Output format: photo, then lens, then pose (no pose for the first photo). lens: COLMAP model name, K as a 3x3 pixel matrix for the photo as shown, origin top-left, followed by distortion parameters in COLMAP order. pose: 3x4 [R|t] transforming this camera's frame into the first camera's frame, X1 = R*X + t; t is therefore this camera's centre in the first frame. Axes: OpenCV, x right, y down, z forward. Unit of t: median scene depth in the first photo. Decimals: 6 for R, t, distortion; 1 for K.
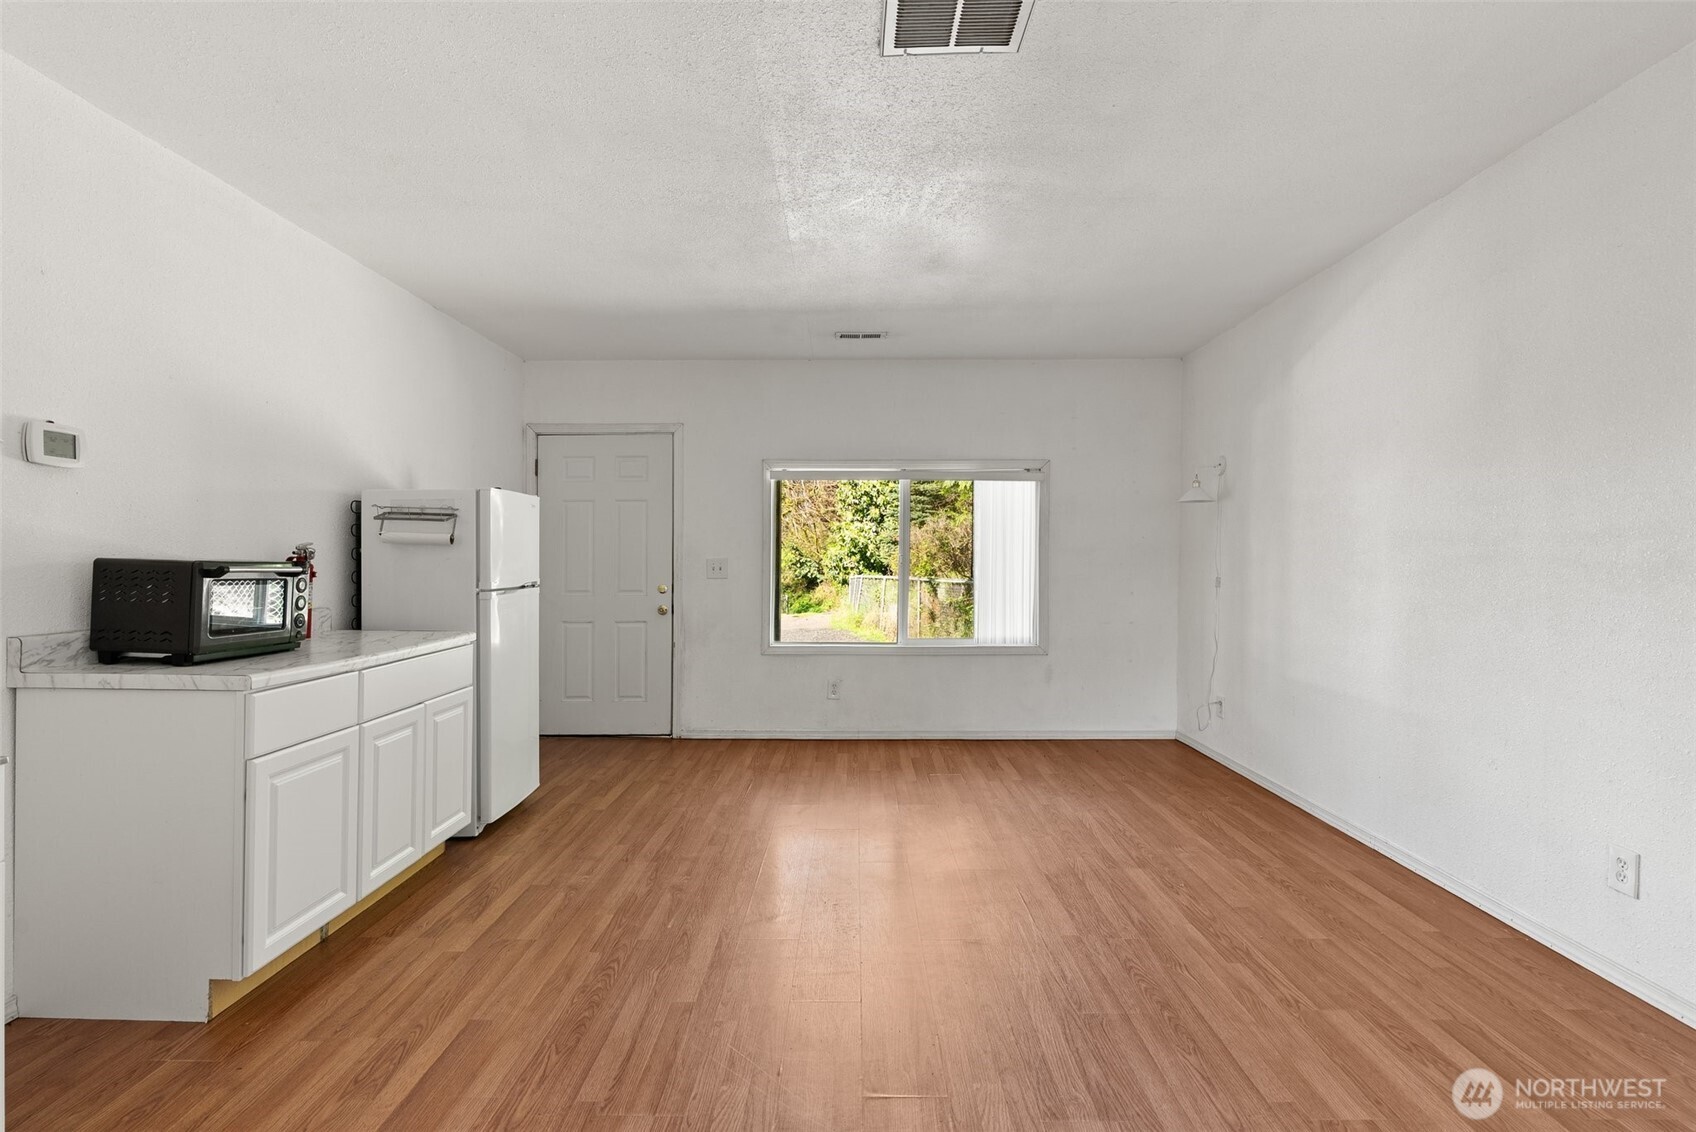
lens RADIAL K [[773.9, 0, 845.7], [0, 773.9, 560.2], [0, 0, 1]] dist [-0.006154, 0.000759]
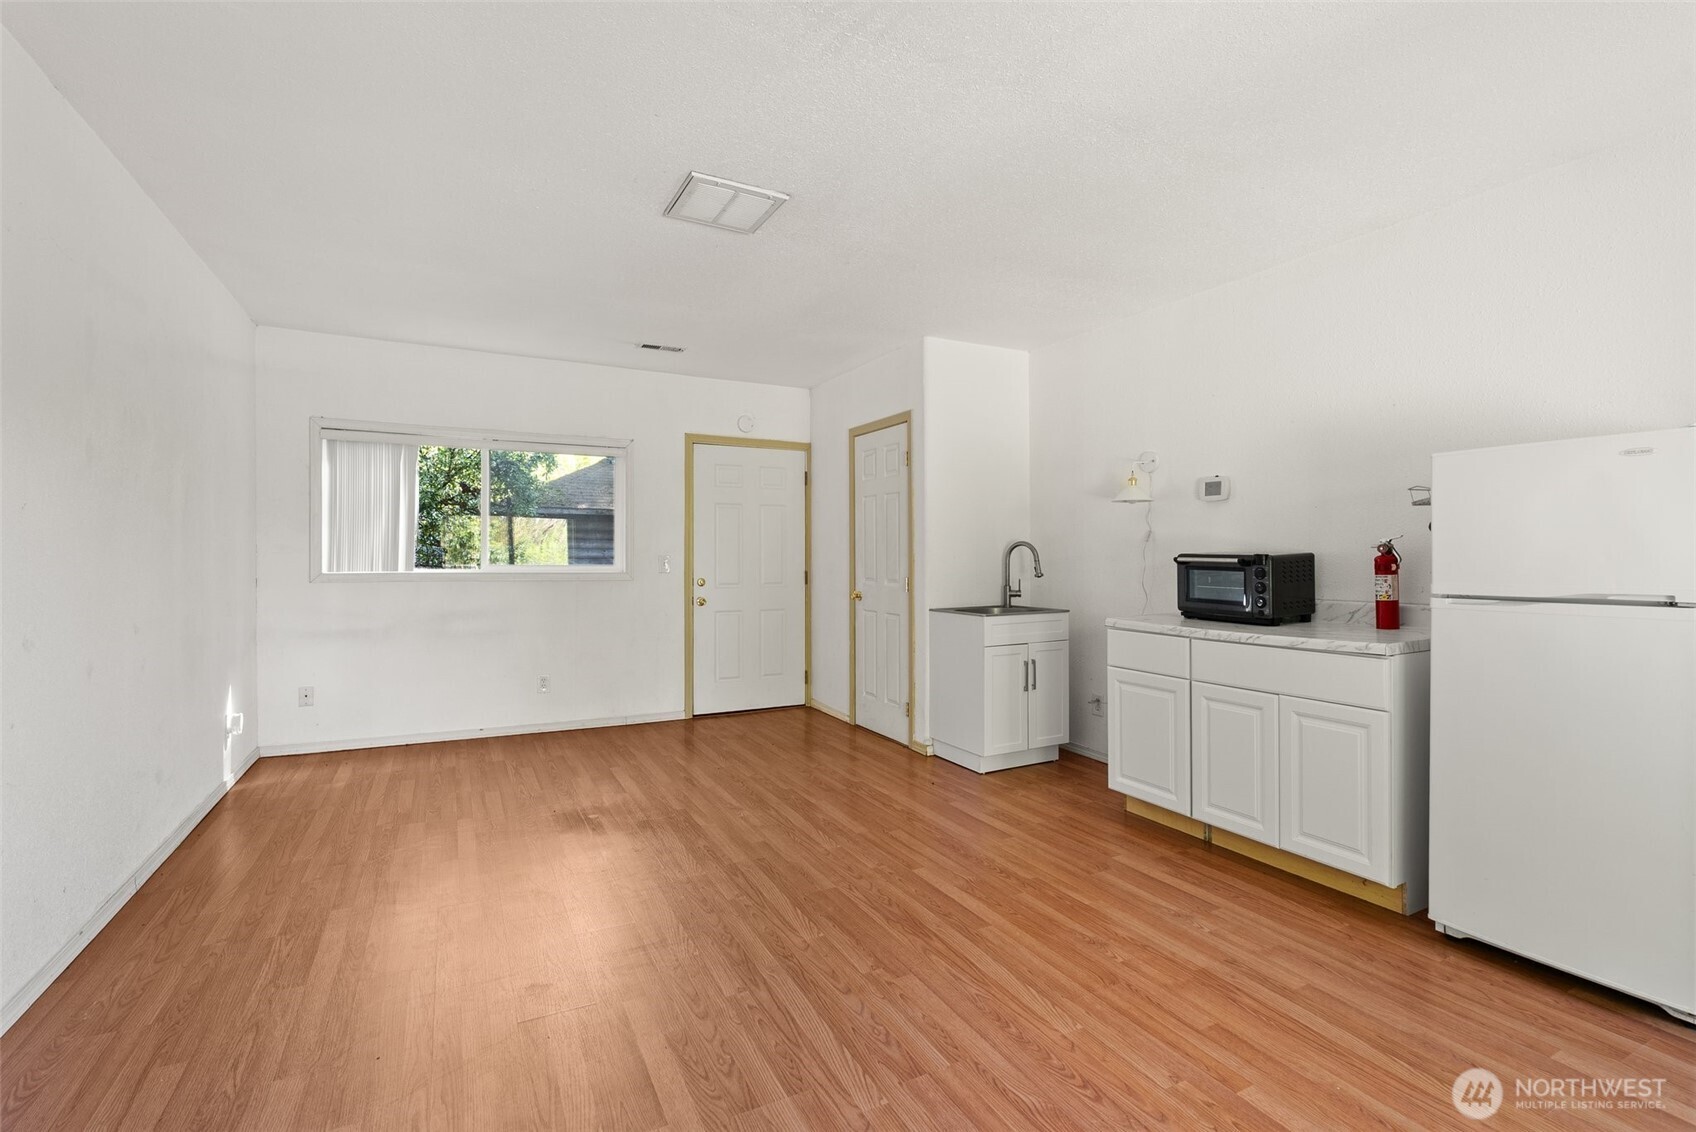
lens RADIAL K [[773.9, 0, 848.3], [0, 773.9, 556.6], [0, 0, 1]] dist [-0.006154, 0.000759]
pose [[-0.881861, 0.004439, -0.471488, 0.493065], [0.002304, 0.999984, 0.005106, -0.003243], [0.471504, 0.003417, -0.881857, 1.905530]]
